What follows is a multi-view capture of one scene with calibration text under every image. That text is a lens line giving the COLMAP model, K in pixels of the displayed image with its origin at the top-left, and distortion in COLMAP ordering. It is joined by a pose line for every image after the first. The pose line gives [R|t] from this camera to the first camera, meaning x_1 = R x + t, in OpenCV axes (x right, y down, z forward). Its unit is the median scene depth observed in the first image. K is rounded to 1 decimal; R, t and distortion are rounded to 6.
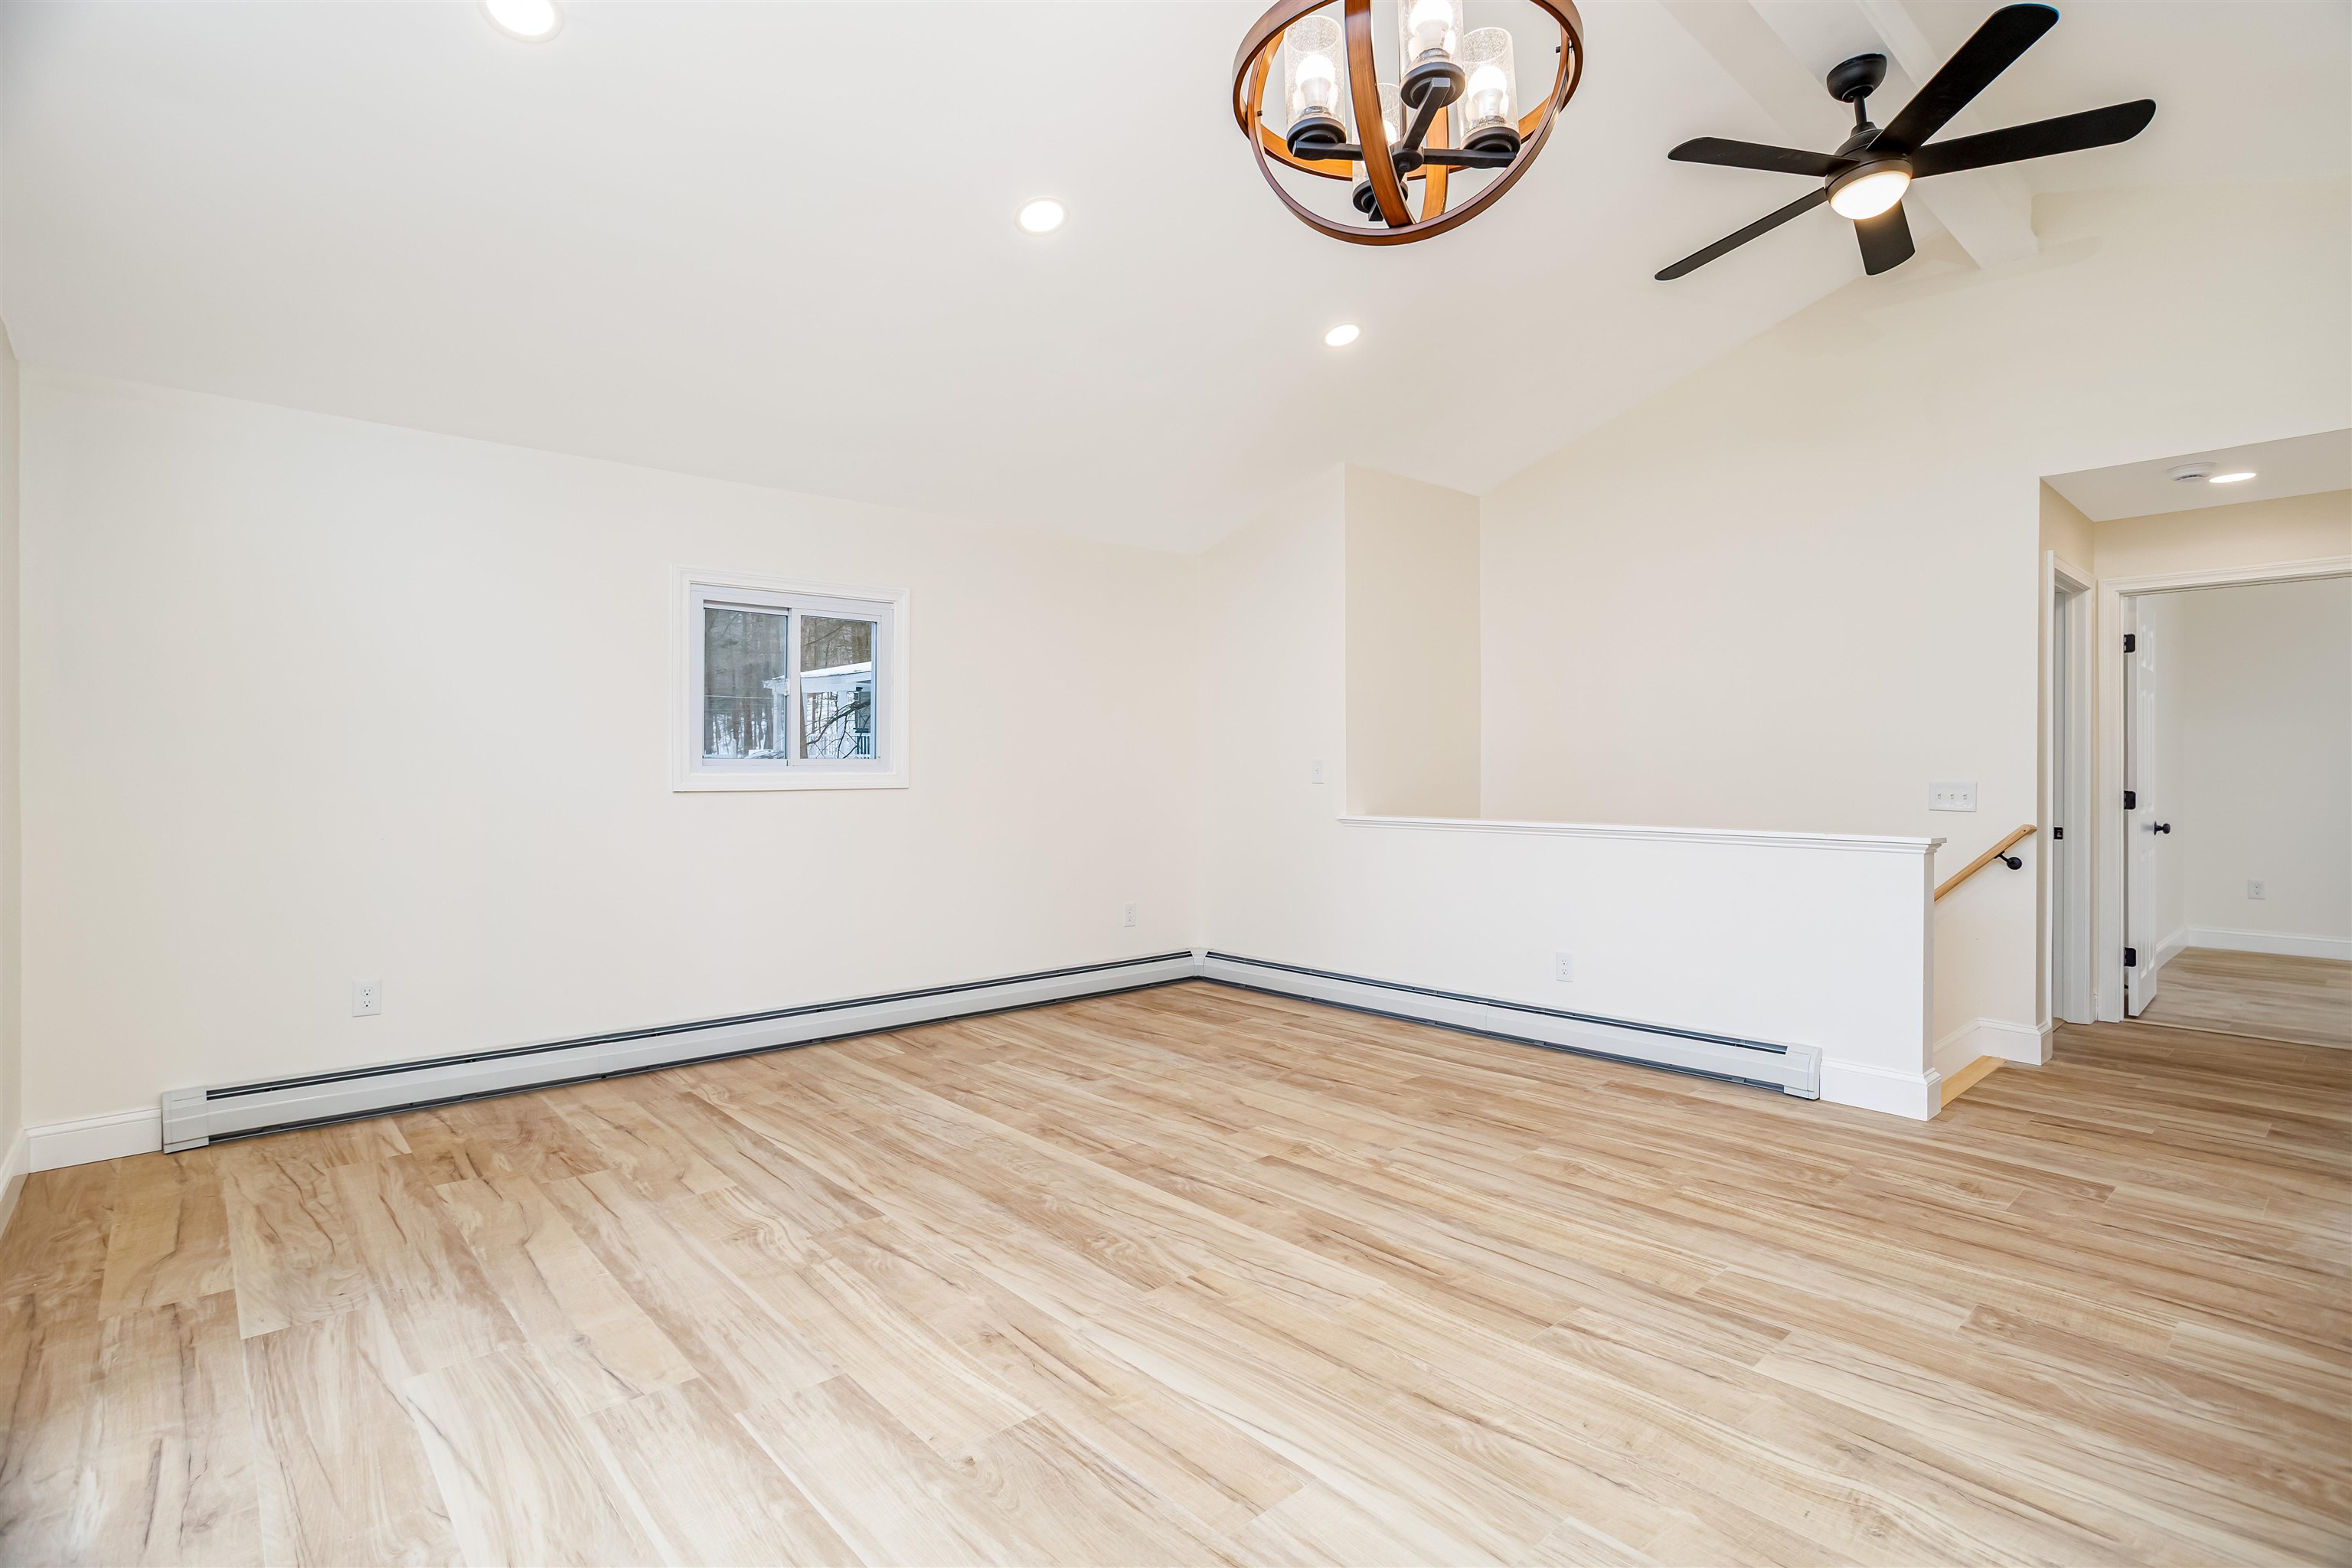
lens RADIAL K [[1139.3, 0, 1178.4], [0, 1139.3, 766.4], [0, 0, 1]] dist [-0.050596, 0.027938]
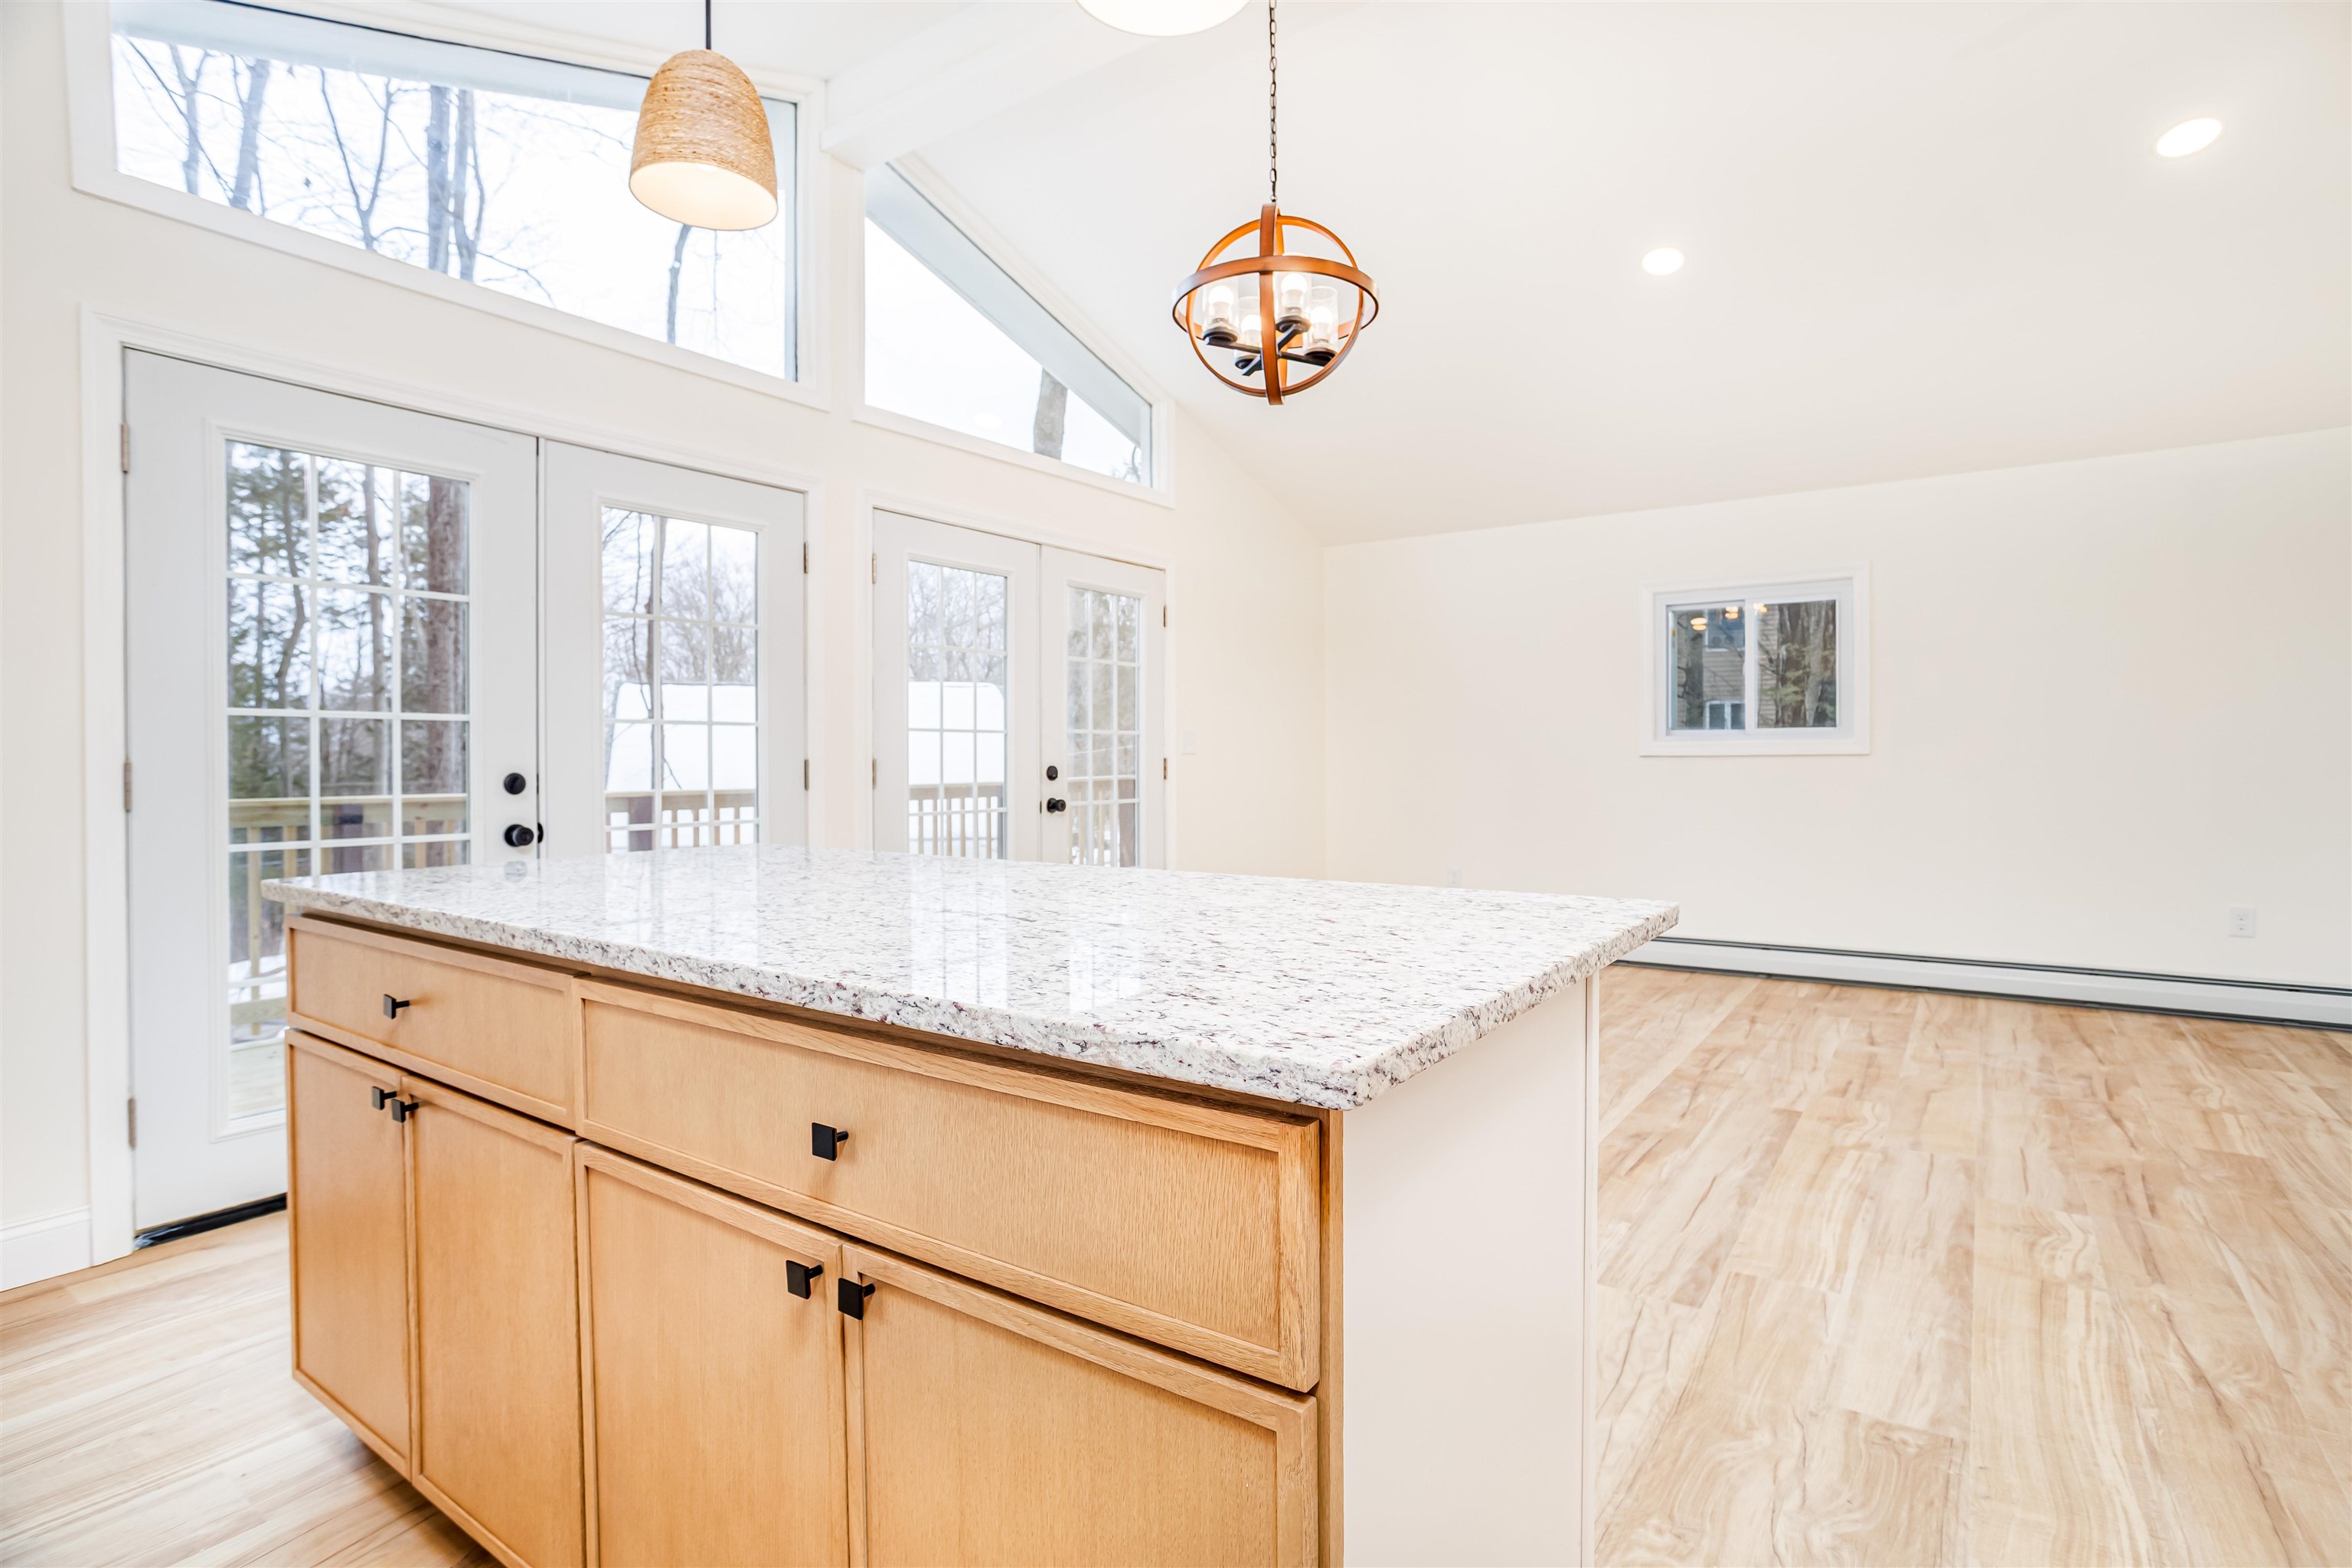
lens RADIAL K [[1151.7, 0, 1176.0], [0, 1151.7, 784.0], [0, 0, 1]] dist [-0.050588, 0.025015]
pose [[0.211180, 0.020470, -0.977233, 1.103885], [0.008244, 0.999708, 0.022723, 0.033133], [0.977412, -0.012855, 0.210950, 0.302297]]
